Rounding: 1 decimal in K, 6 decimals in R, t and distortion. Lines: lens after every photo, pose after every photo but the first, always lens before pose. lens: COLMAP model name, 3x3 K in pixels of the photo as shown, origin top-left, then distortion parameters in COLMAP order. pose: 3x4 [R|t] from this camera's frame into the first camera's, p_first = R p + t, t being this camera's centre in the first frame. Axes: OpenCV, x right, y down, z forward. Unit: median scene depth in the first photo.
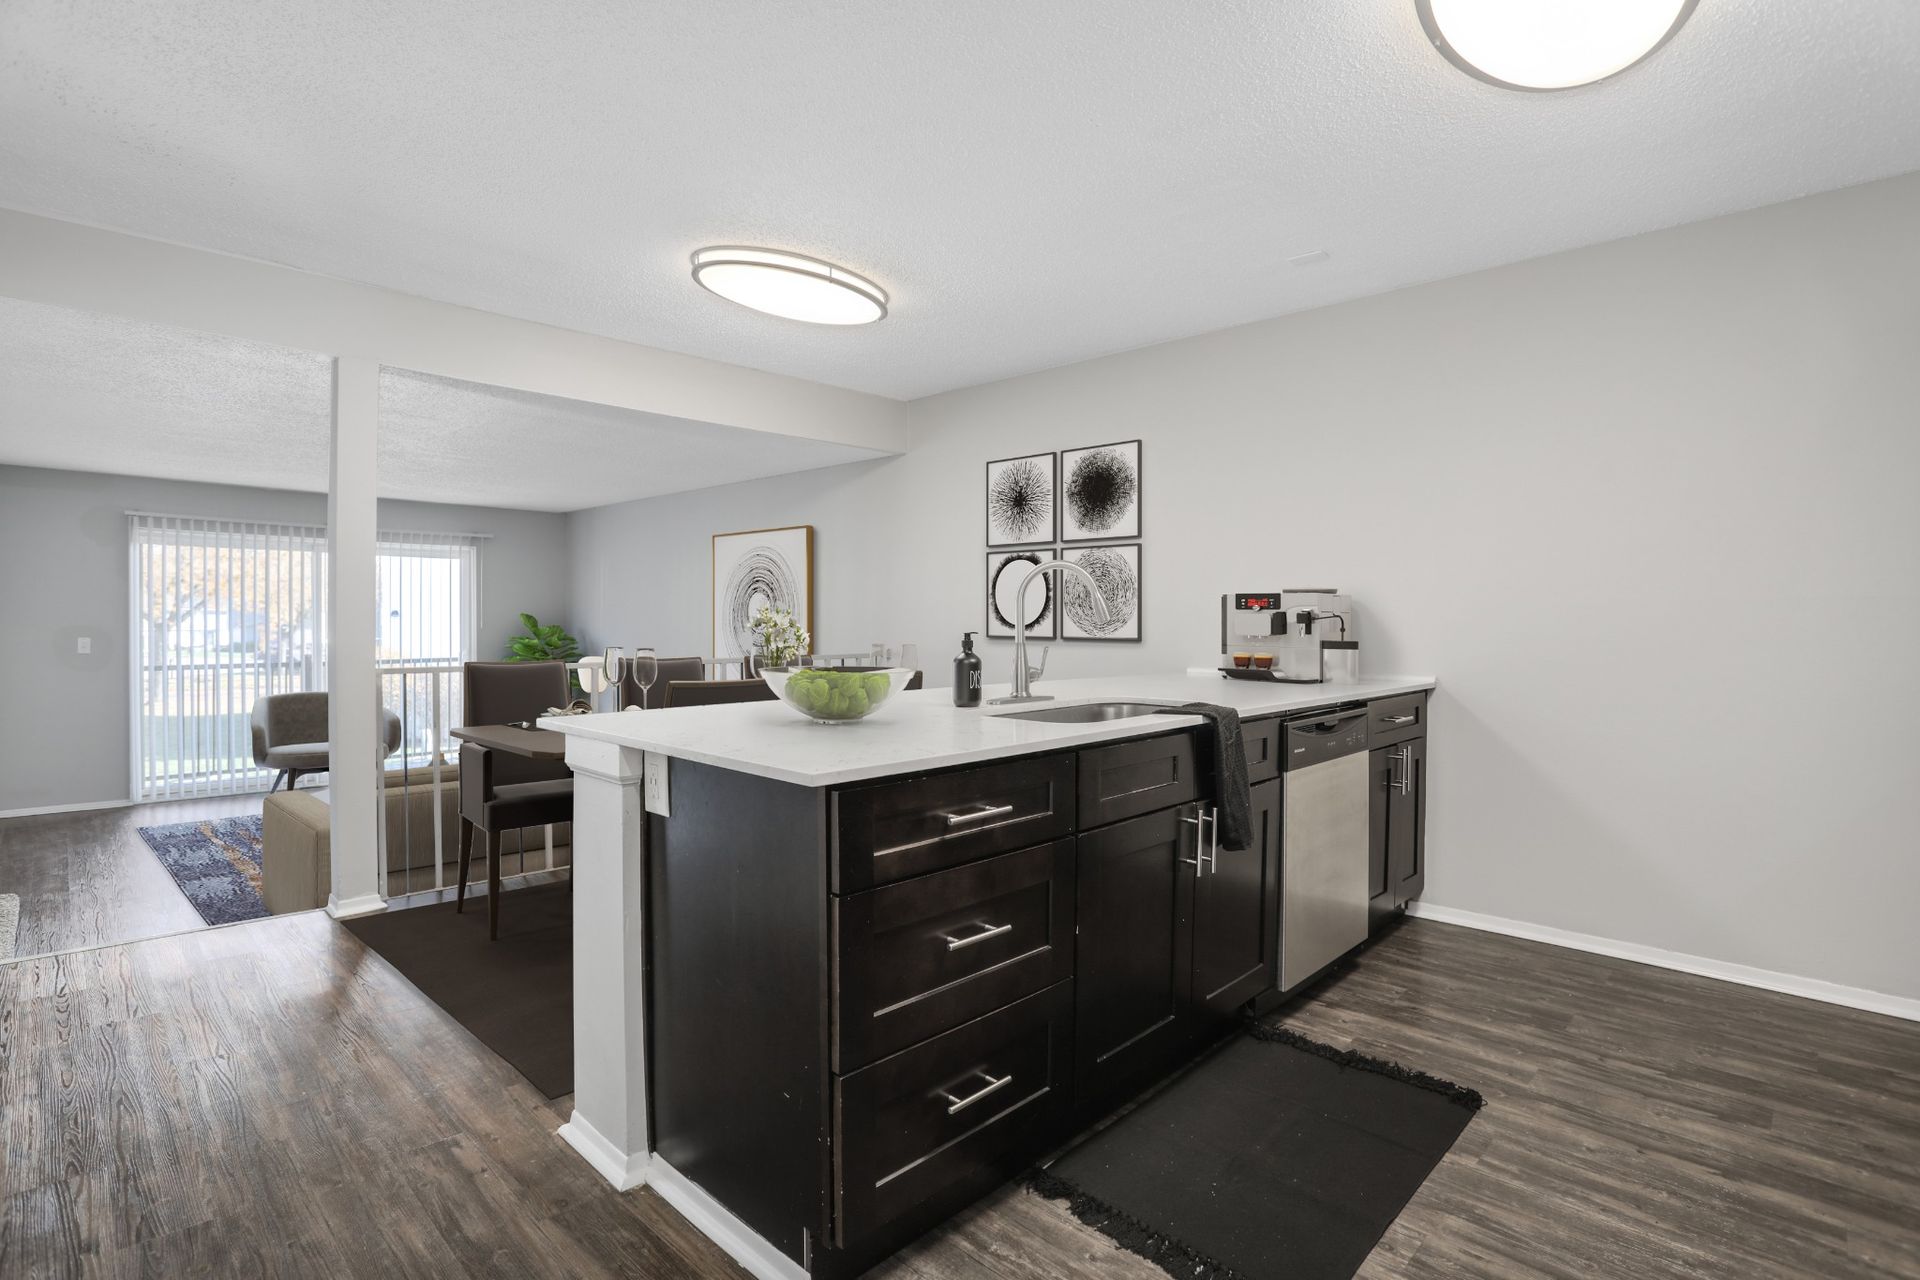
lens RADIAL K [[950.3, 0, 963.9], [0, 950.3, 618.0], [0, 0, 1]] dist [-0.057398, 0.027268]
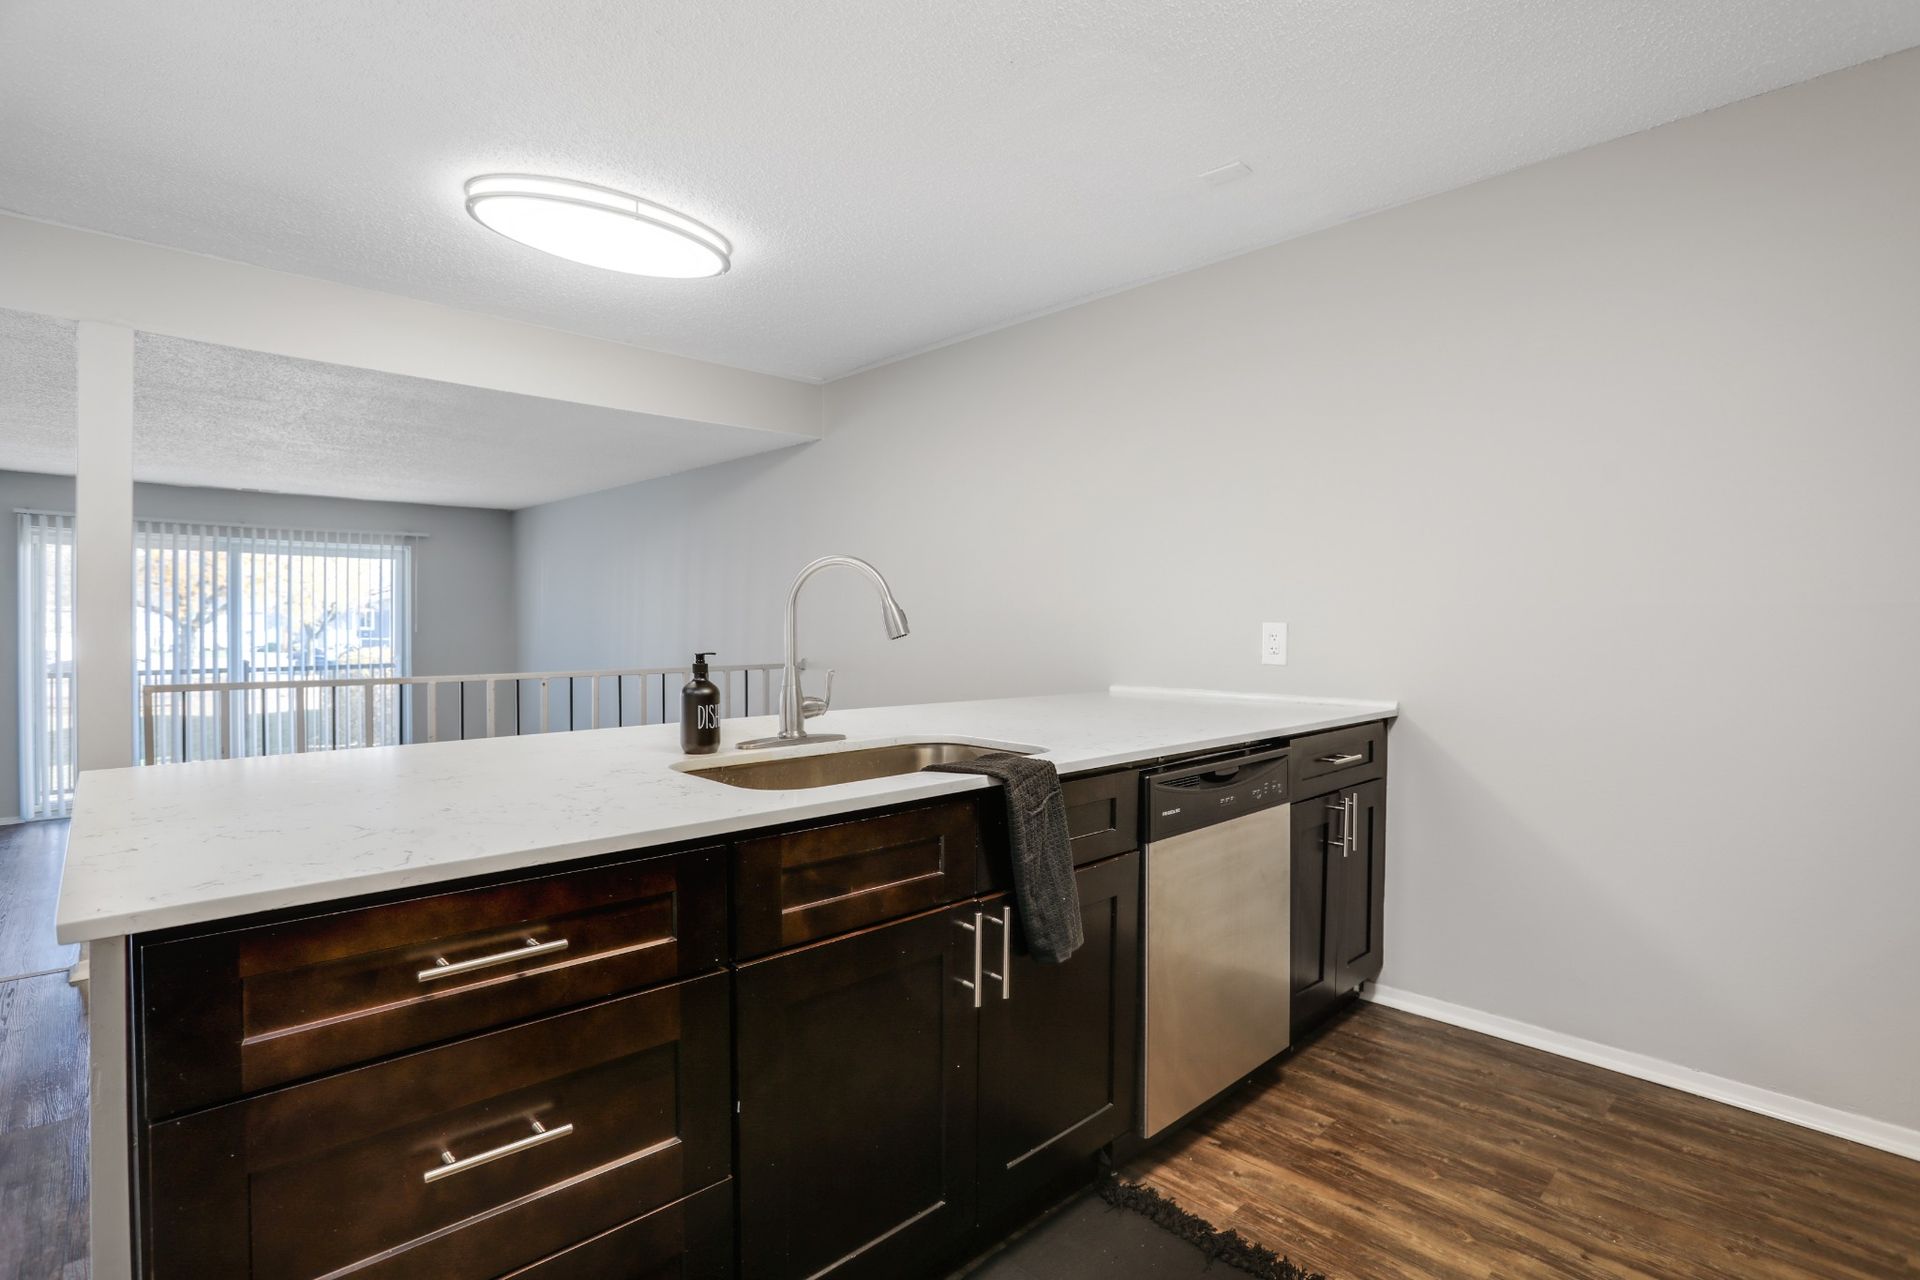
lens RADIAL K [[886.8, 0, 1021.4], [0, 886.8, 614.7], [0, 0, 1]] dist [-0.049873, 0.019979]
pose [[0.999268, 0.000493, -0.038257, 0.253981], [-0.000550, 0.999999, -0.001484, -0.012452], [0.038257, 0.001504, 0.999267, 0.290649]]
